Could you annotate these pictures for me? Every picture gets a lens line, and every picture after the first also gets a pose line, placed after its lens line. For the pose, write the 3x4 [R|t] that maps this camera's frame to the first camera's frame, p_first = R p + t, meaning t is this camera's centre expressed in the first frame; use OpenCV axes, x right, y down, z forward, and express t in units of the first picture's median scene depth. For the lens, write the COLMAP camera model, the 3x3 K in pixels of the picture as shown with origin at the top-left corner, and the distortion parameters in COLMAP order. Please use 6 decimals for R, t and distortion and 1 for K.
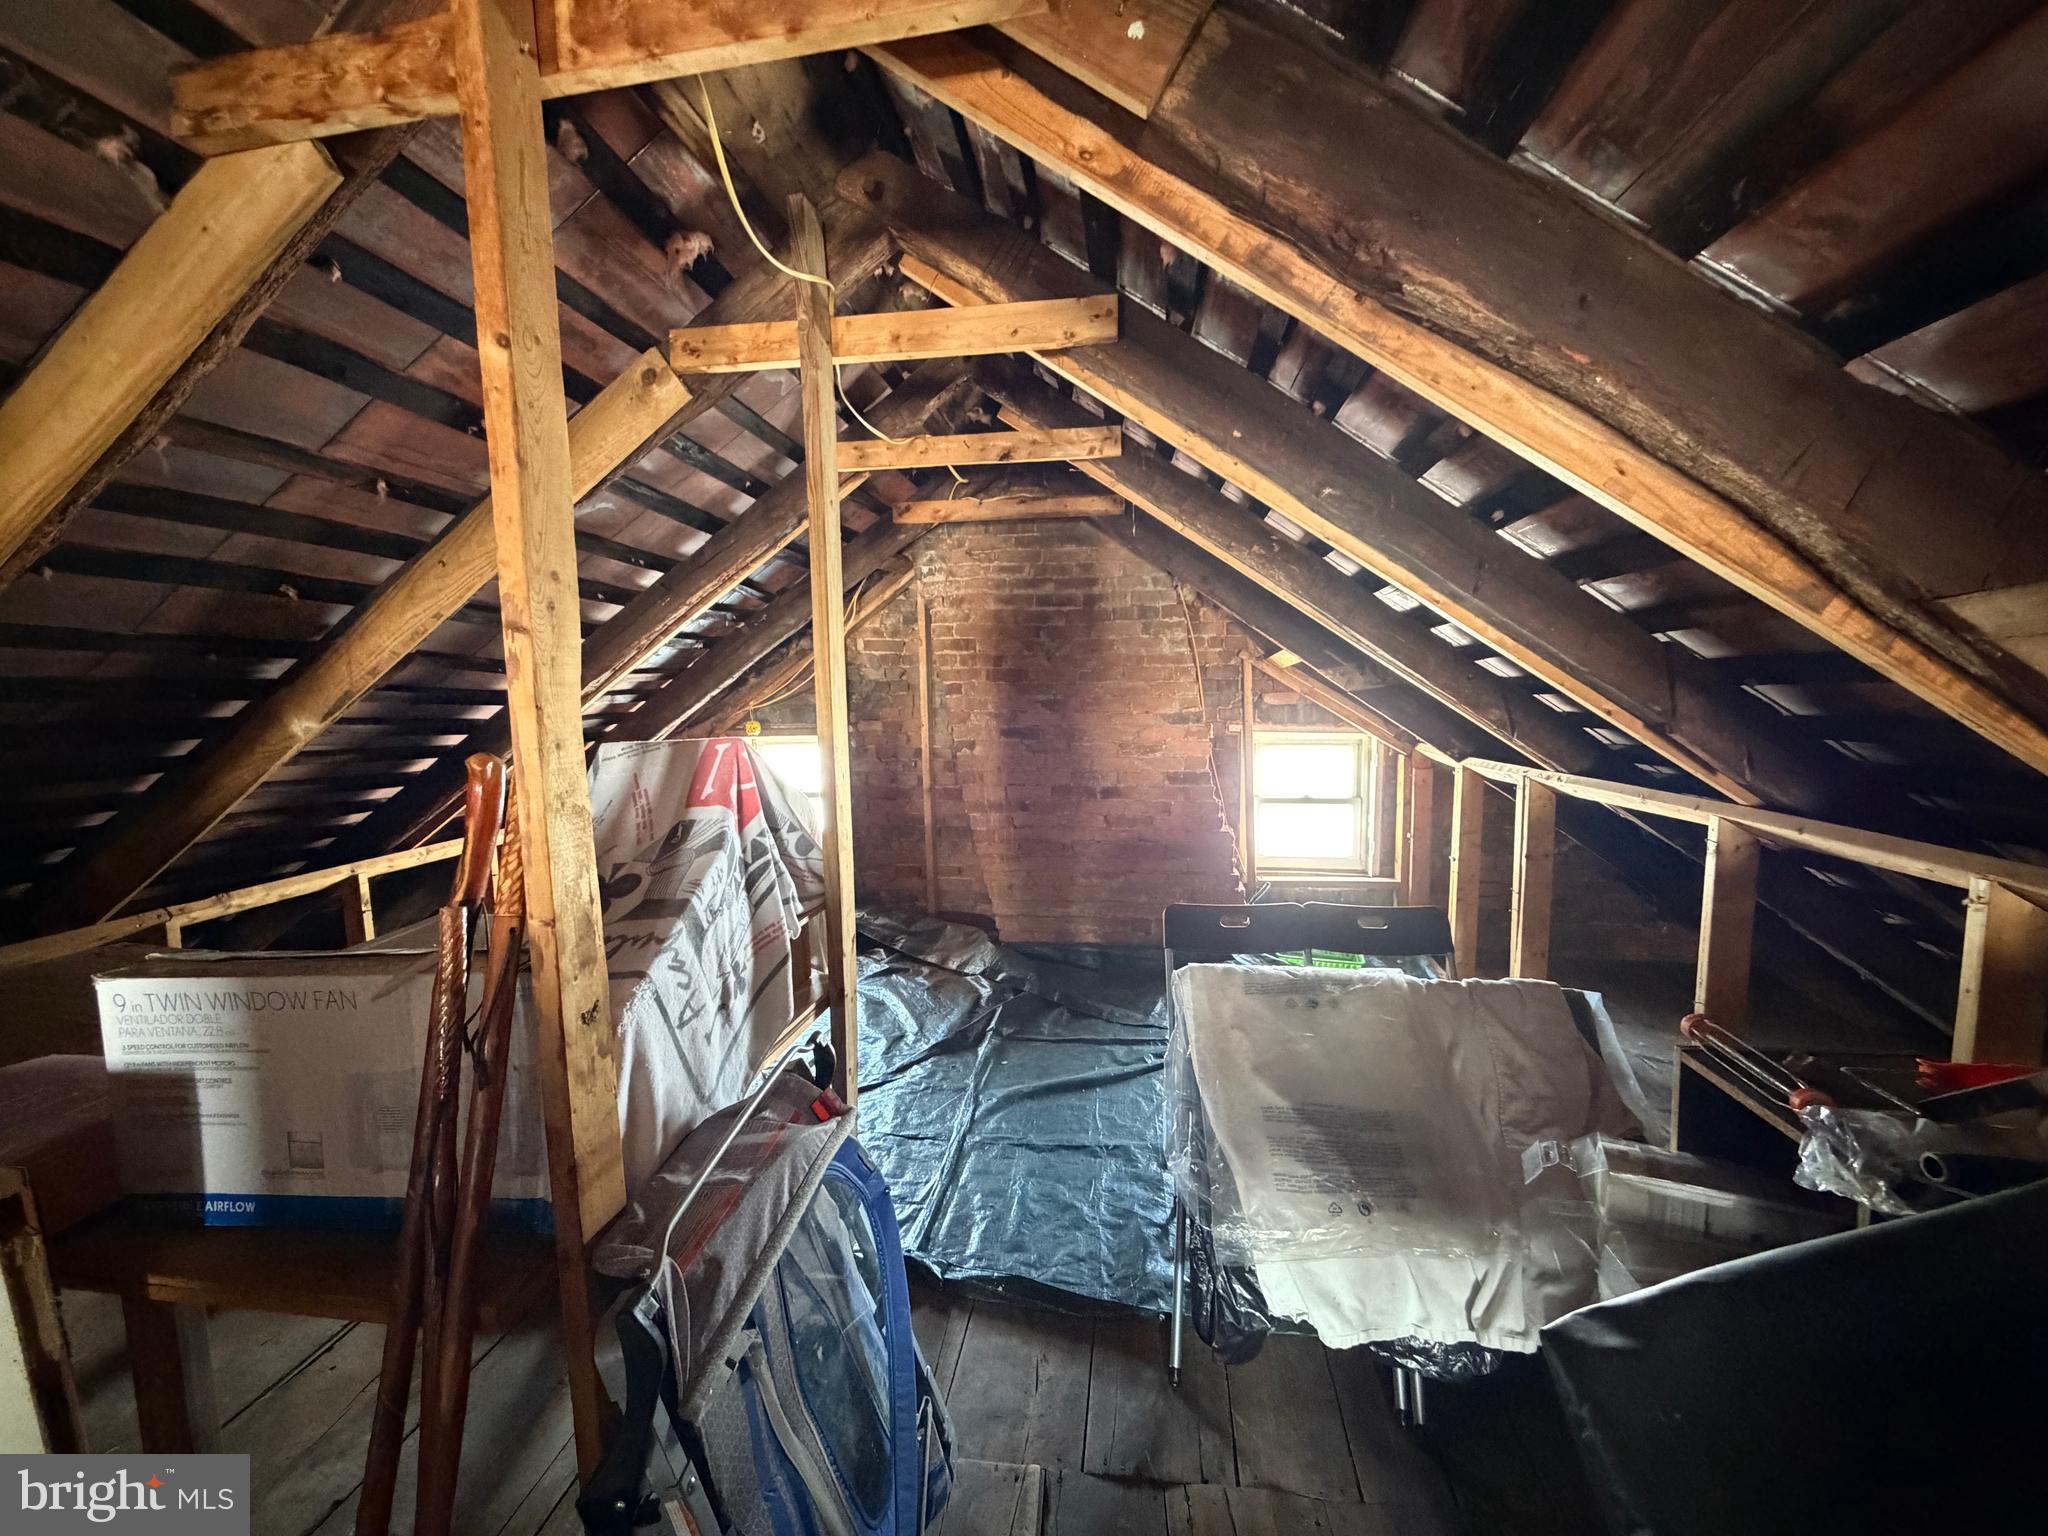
lens RADIAL K [[819.5, 0, 1020.3], [0, 819.5, 766.8], [0, 0, 1]] dist [0.000059, 0.000629]
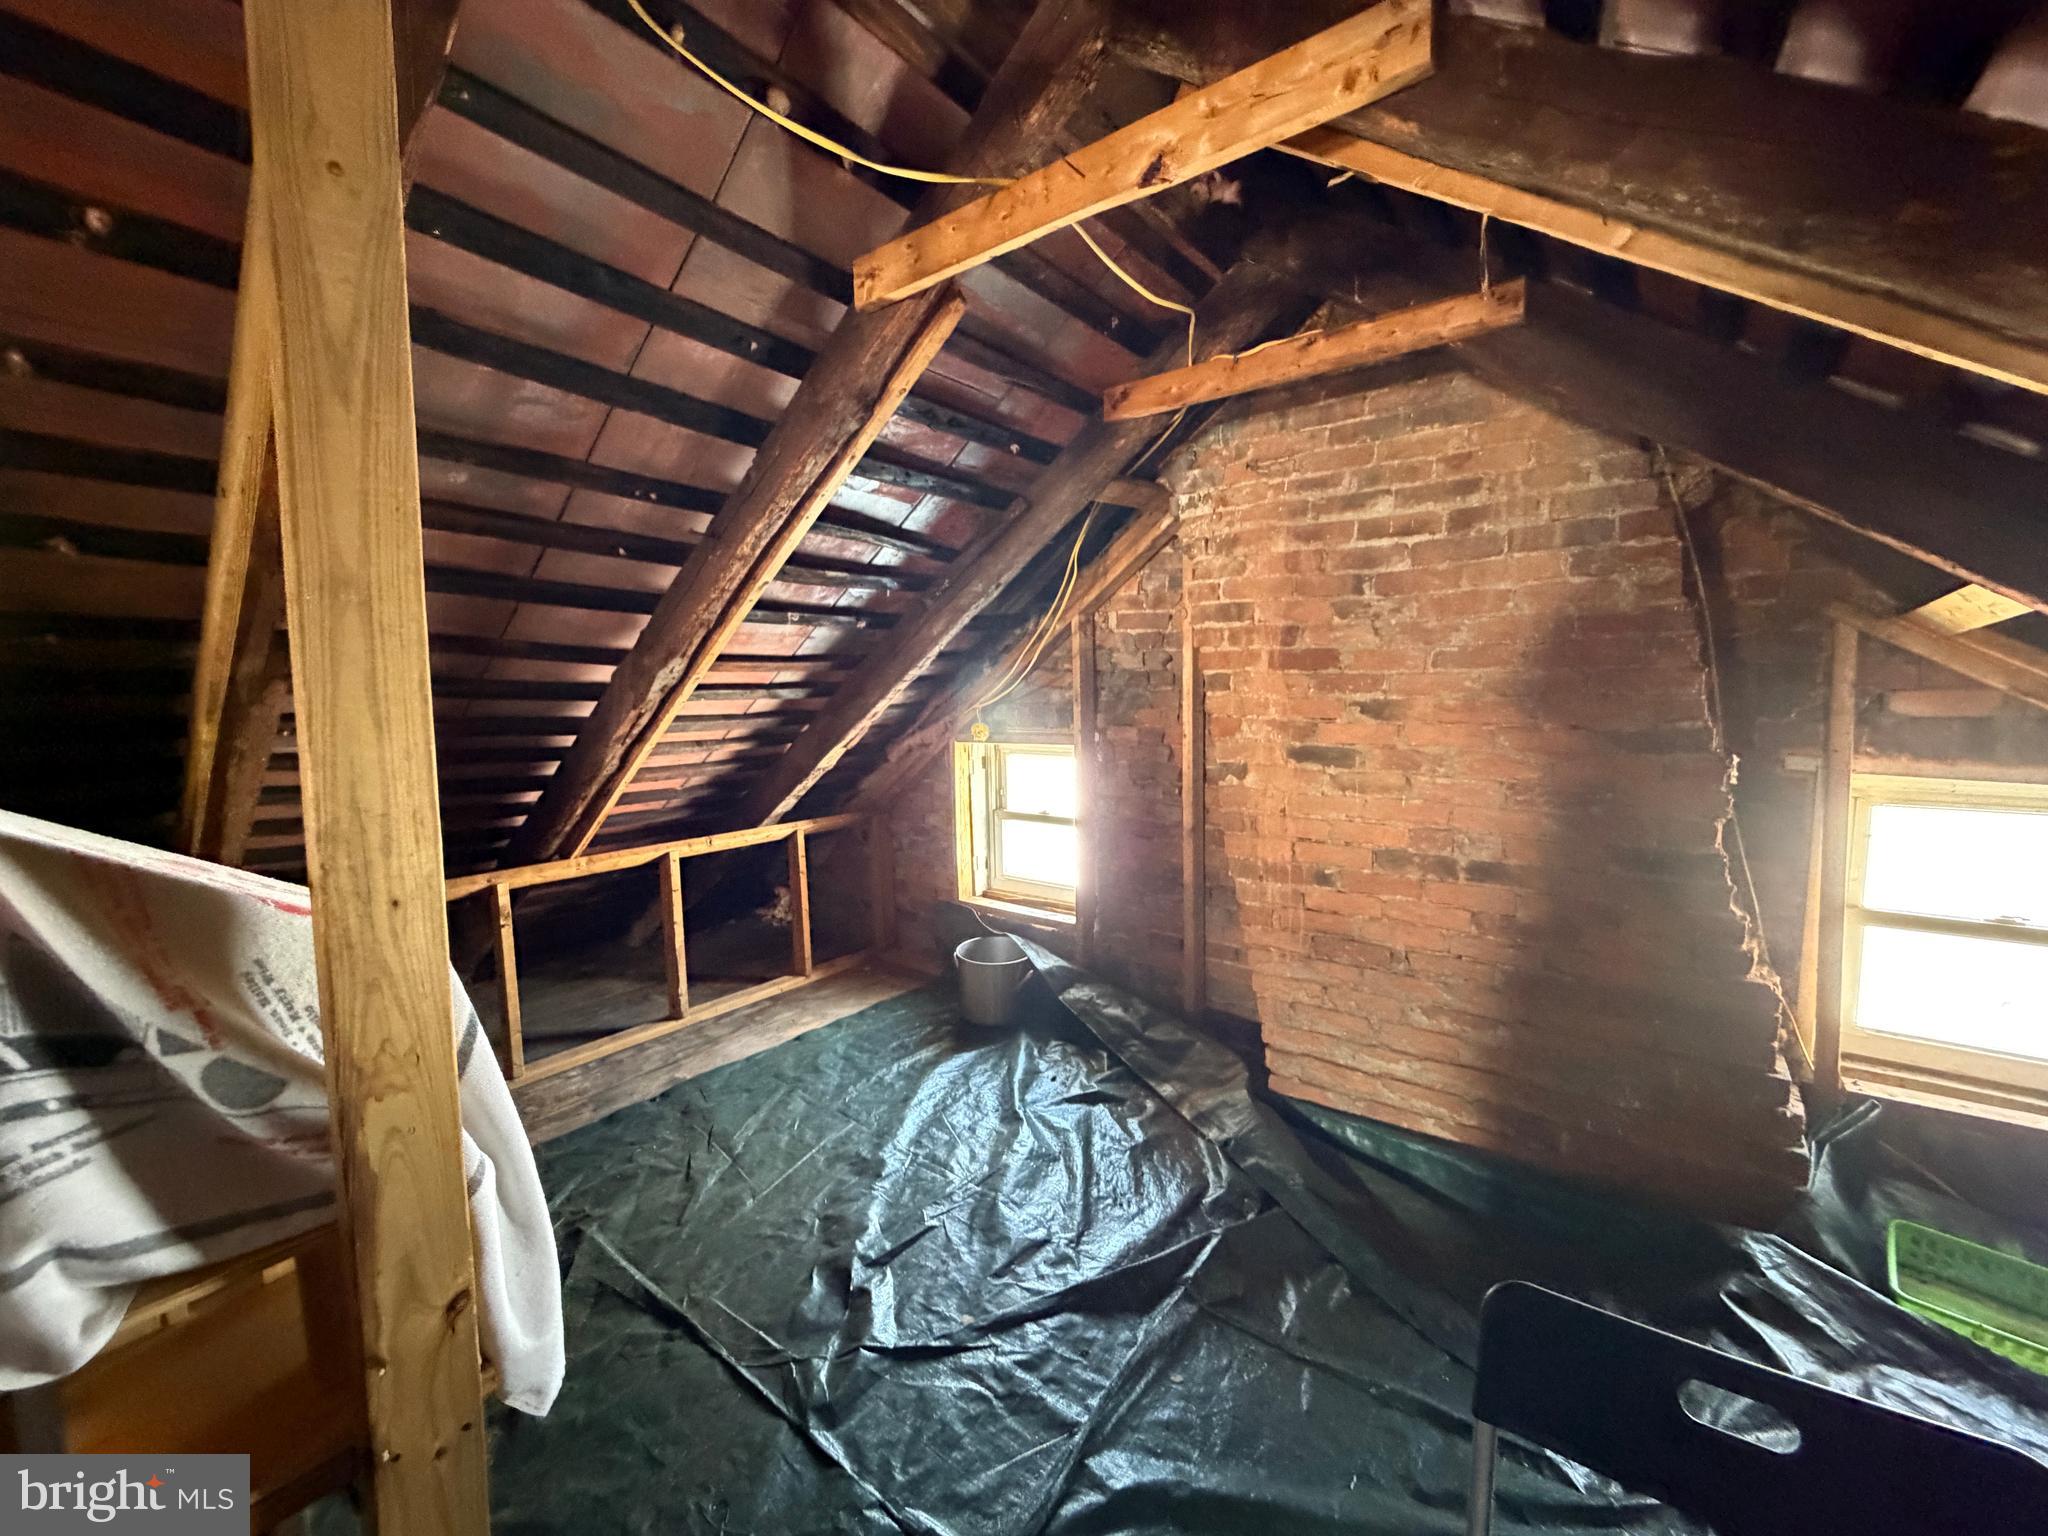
lens RADIAL K [[819.5, 0, 1020.3], [0, 819.5, 766.8], [0, 0, 1]] dist [0.000059, 0.000629]
pose [[0.869979, 0.051855, -0.490355, 0.103230], [-0.048603, 0.998630, 0.019376, -0.034248], [0.490688, 0.006976, 0.871307, 0.370193]]
